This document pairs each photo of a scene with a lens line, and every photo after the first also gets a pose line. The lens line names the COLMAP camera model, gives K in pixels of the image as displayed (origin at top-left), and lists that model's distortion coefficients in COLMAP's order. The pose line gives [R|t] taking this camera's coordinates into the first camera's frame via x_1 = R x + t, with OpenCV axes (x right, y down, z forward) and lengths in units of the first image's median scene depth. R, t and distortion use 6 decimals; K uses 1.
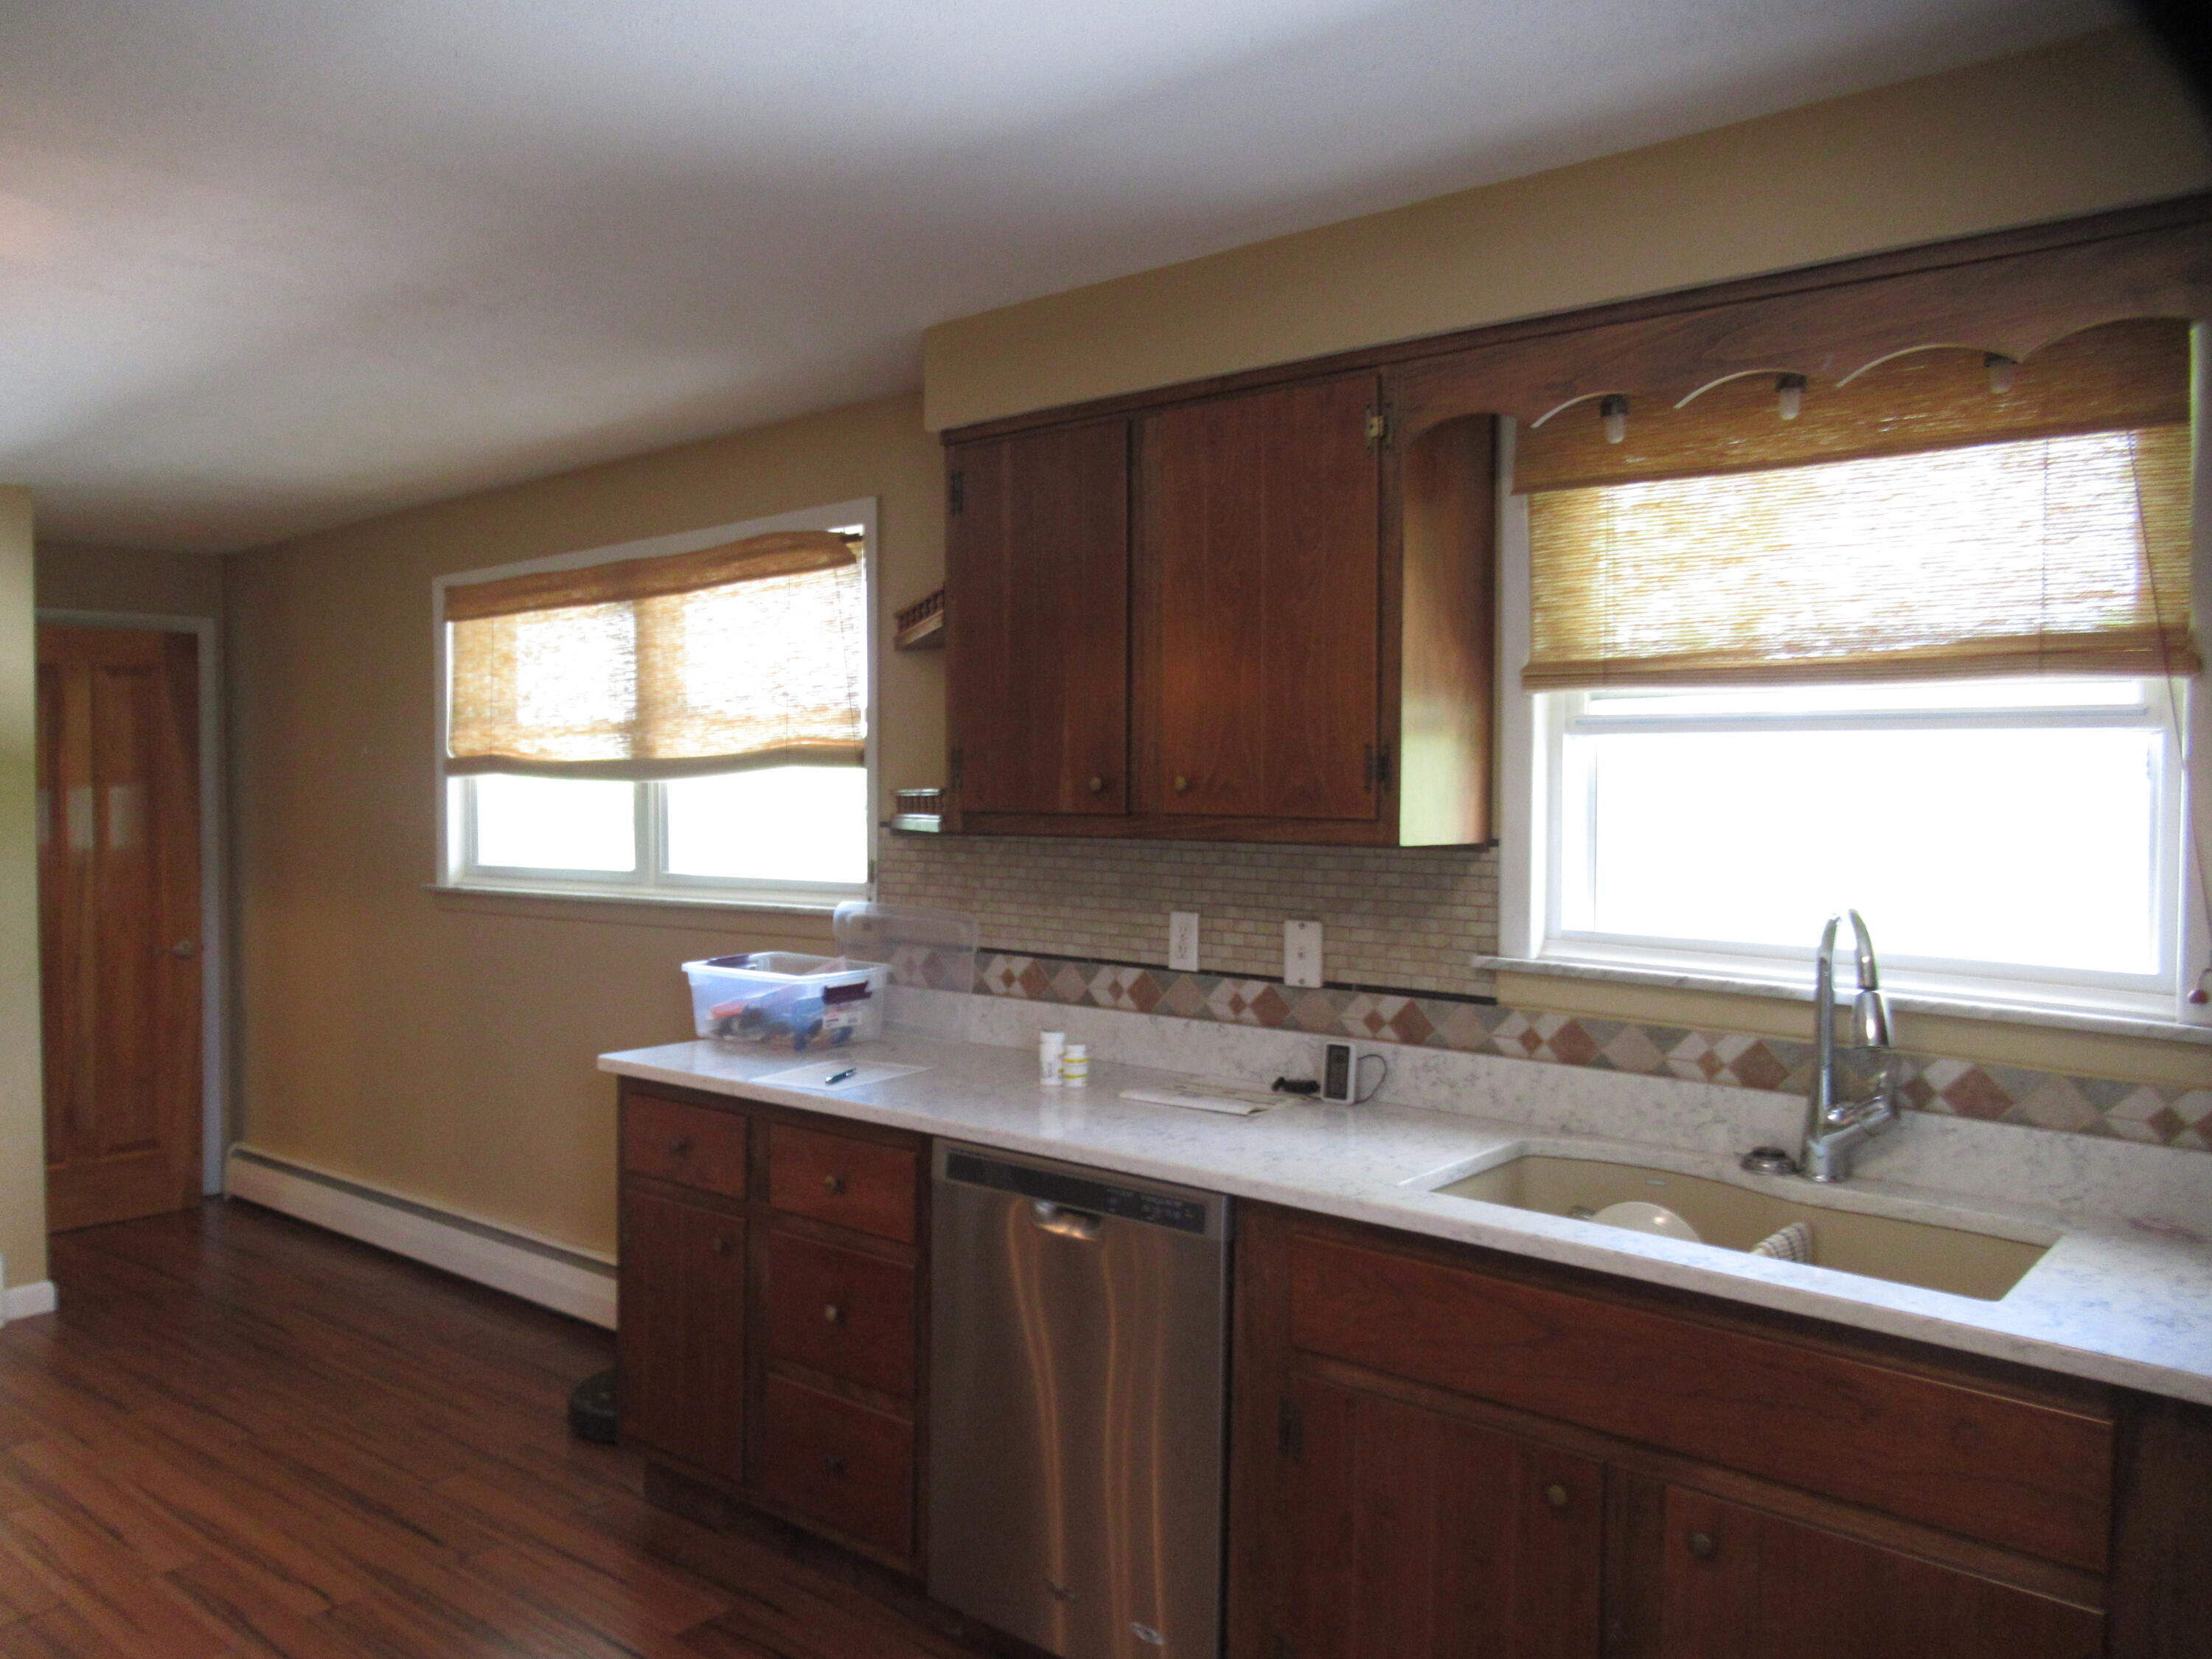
lens RADIAL K [[1753.7, 0, 1106.0], [0, 1753.7, 829.5], [0, 0, 1]] dist [0.148005, 0.000210]
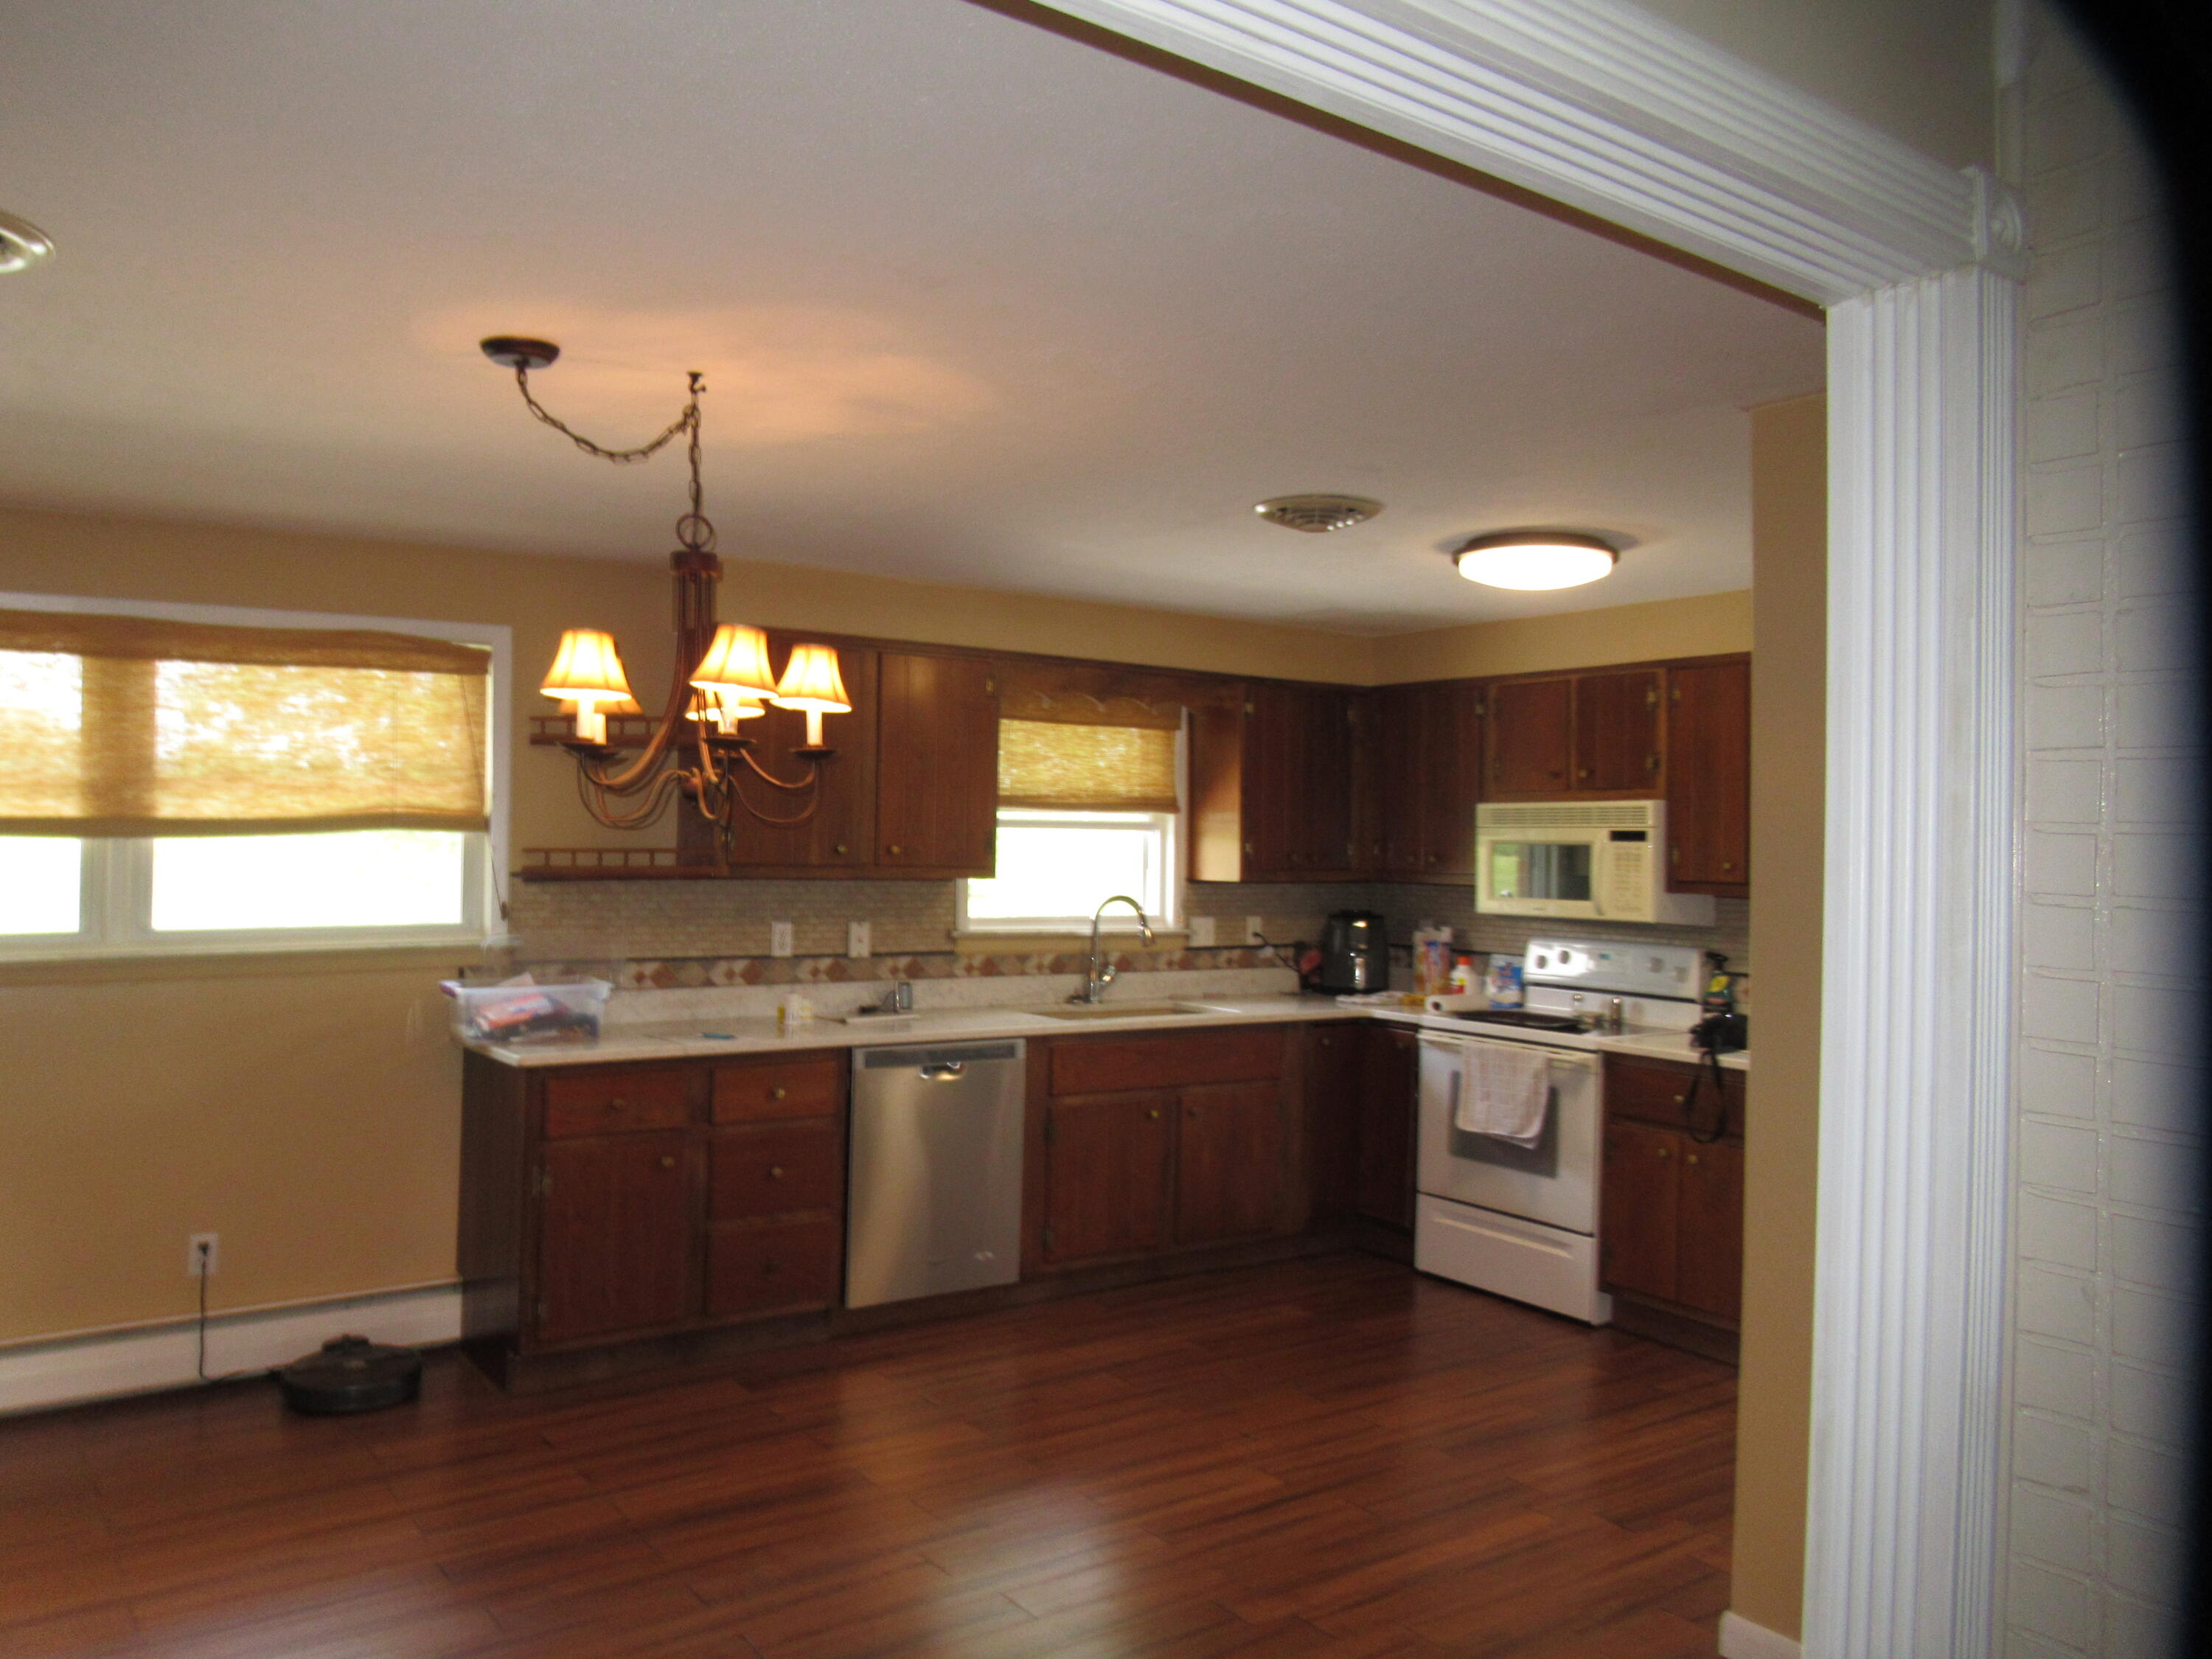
lens RADIAL K [[1612.0, 0, 1106.0], [0, 1612.0, 829.5], [0, 0, 1]] dist [0.001373, 0.000897]
pose [[0.228442, 0.017261, 0.973405, -1.456600], [0.017171, 0.999616, -0.021756, -0.004040], [-0.973406, 0.021685, 0.228058, 0.345315]]
